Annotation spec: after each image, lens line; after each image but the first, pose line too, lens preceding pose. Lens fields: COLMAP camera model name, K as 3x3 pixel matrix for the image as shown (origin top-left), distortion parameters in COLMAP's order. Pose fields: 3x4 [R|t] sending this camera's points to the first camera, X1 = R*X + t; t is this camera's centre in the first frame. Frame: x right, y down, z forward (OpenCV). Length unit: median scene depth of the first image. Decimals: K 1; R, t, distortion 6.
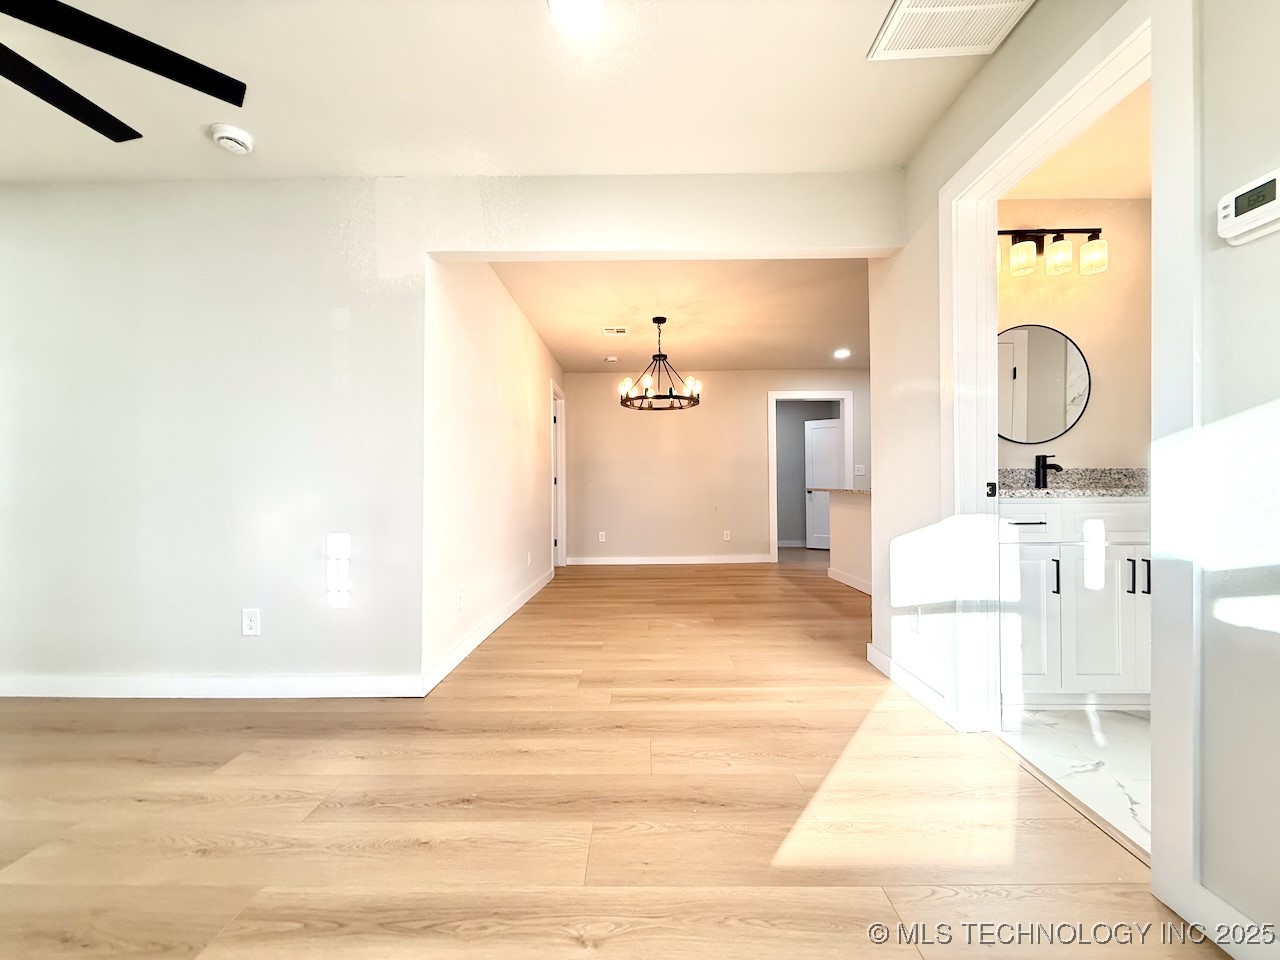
lens RADIAL K [[511.7, 0, 631.9], [0, 511.7, 482.9], [0, 0, 1]] dist [-0.000481, 0.000196]
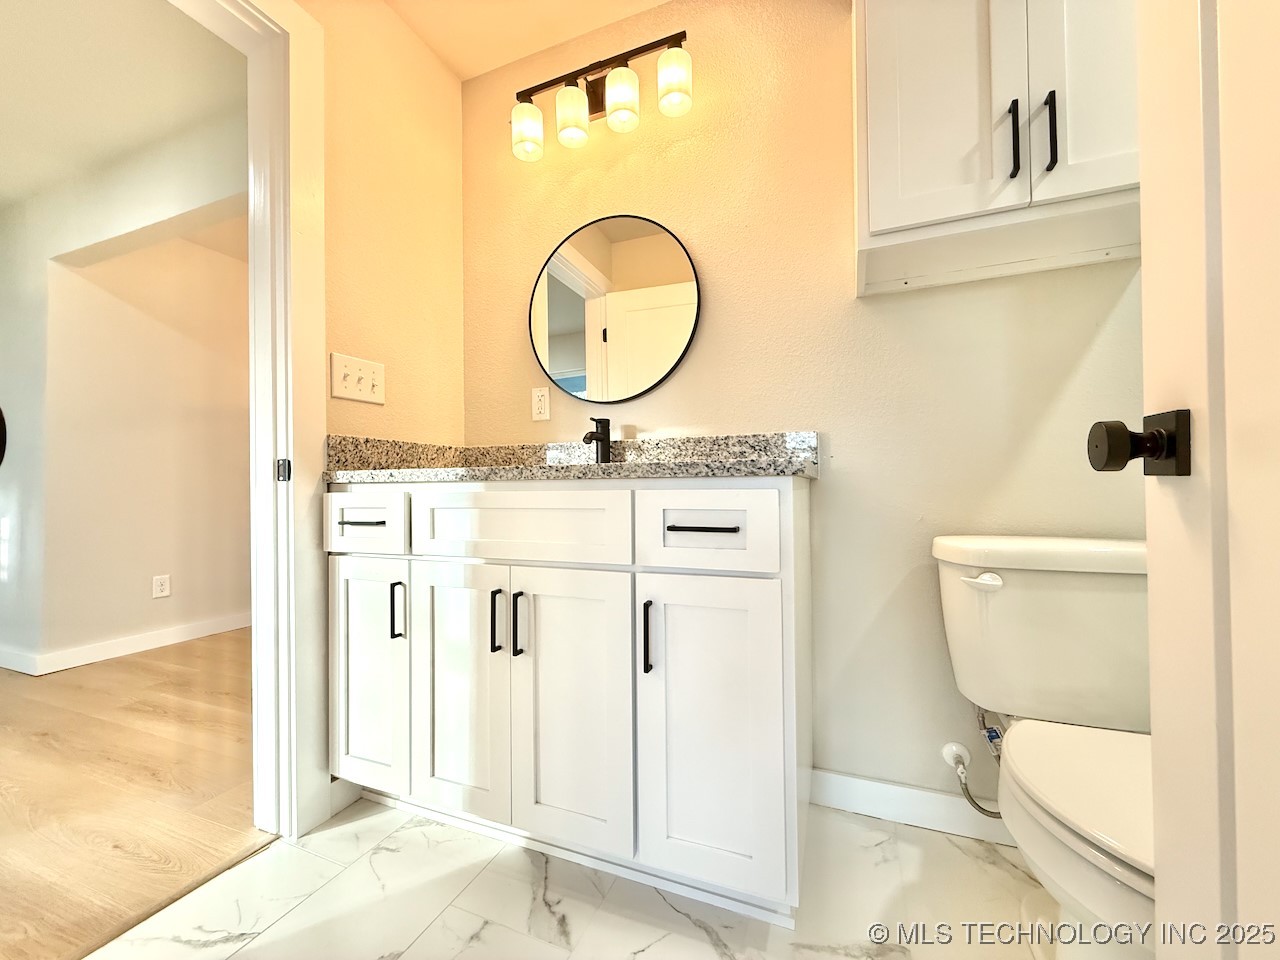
lens RADIAL K [[511.7, 0, 632.5], [0, 511.7, 482.7], [0, 0, 1]] dist [-0.000481, 0.000196]
pose [[0.931341, -0.008512, -0.364049, 1.110093], [0.007056, 0.999961, -0.005329, 0.028847], [0.364080, 0.002395, 0.931365, 0.445230]]
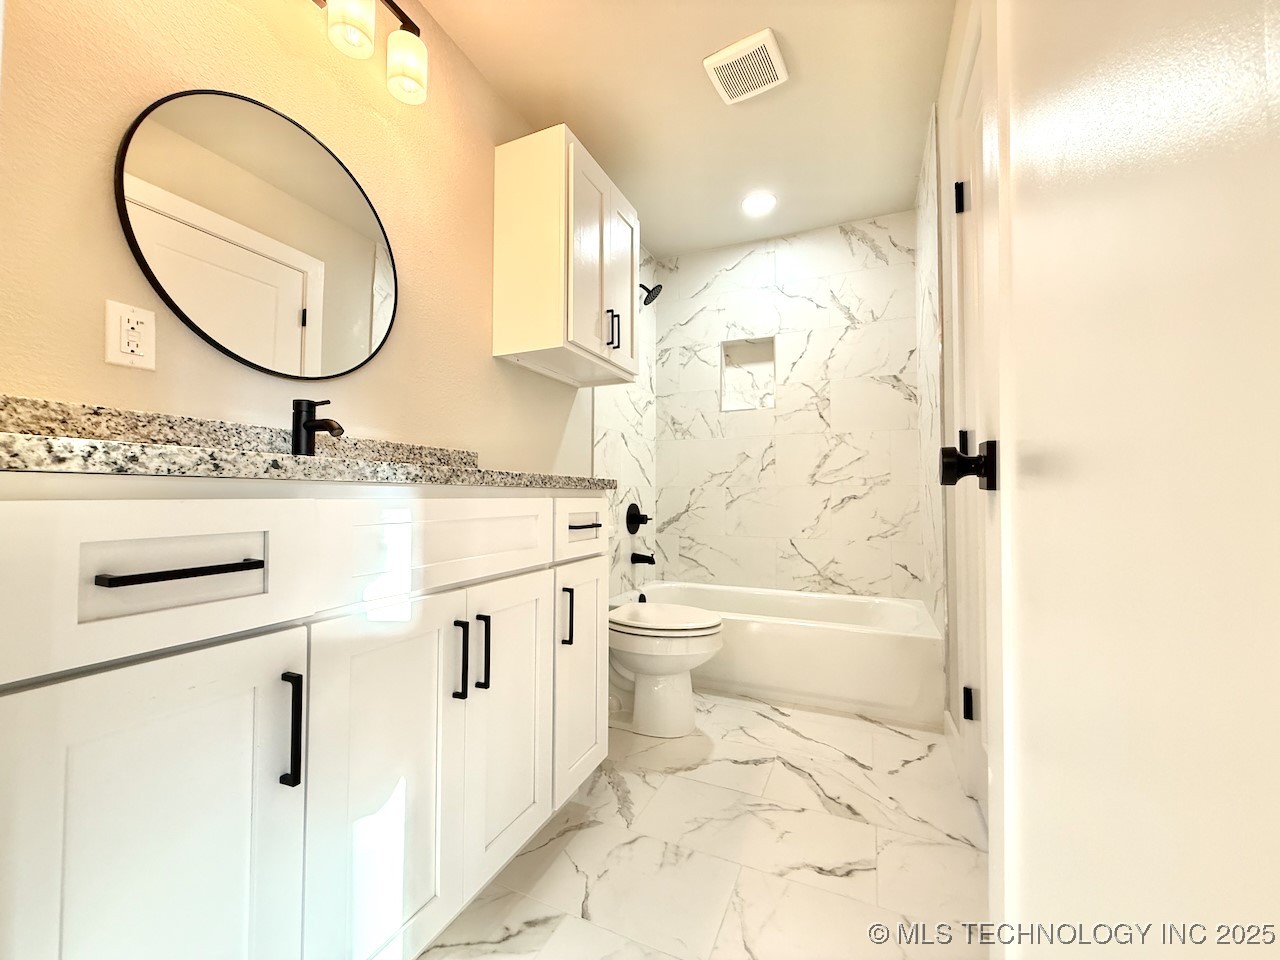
lens RADIAL K [[511.7, 0, 637.9], [0, 511.7, 482.0], [0, 0, 1]] dist [-0.000481, 0.000196]
pose [[0.386609, 0.032595, 0.921668, 0.516498], [-0.007166, 0.999451, -0.032340, 0.032616], [-0.922216, 0.005899, 0.386630, 0.571360]]
